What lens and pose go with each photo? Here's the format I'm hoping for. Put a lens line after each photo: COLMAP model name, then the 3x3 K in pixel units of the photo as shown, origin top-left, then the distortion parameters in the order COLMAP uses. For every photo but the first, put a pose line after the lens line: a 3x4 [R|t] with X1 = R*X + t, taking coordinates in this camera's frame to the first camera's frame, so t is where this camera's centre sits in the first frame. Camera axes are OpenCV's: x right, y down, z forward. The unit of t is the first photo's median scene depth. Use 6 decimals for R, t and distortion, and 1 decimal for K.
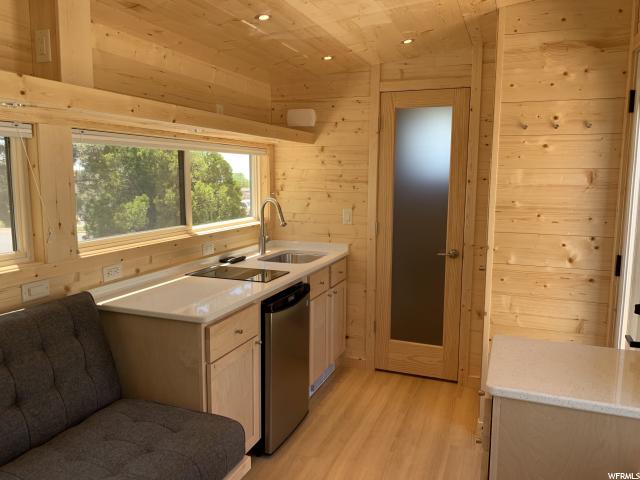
lens RADIAL K [[488.6, 0, 334.8], [0, 488.6, 227.2], [0, 0, 1]] dist [0.024890, -0.037119]
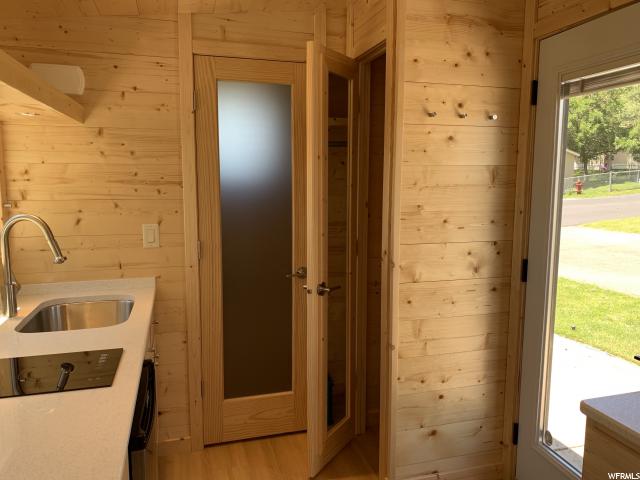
lens RADIAL K [[488.6, 0, 329.1], [0, 488.6, 231.2], [0, 0, 1]] dist [0.024890, -0.037119]
pose [[0.799746, -0.070111, 0.596230, -0.181841], [0.065625, 0.997415, 0.029262, -0.032314], [-0.596740, 0.015725, 0.802280, 0.325530]]
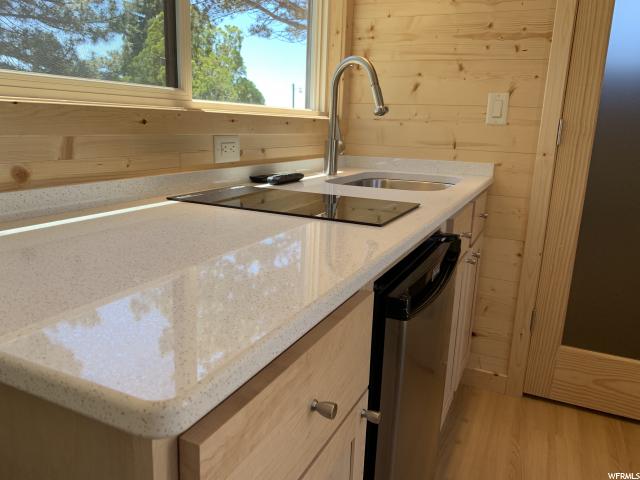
lens RADIAL K [[488.6, 0, 324.1], [0, 488.6, 237.3], [0, 0, 1]] dist [0.024890, -0.037119]
pose [[0.996040, 0.048682, -0.074400, -0.112437], [-0.039495, 0.991949, 0.120319, 0.058659], [0.079658, -0.116904, 0.989944, 0.471384]]
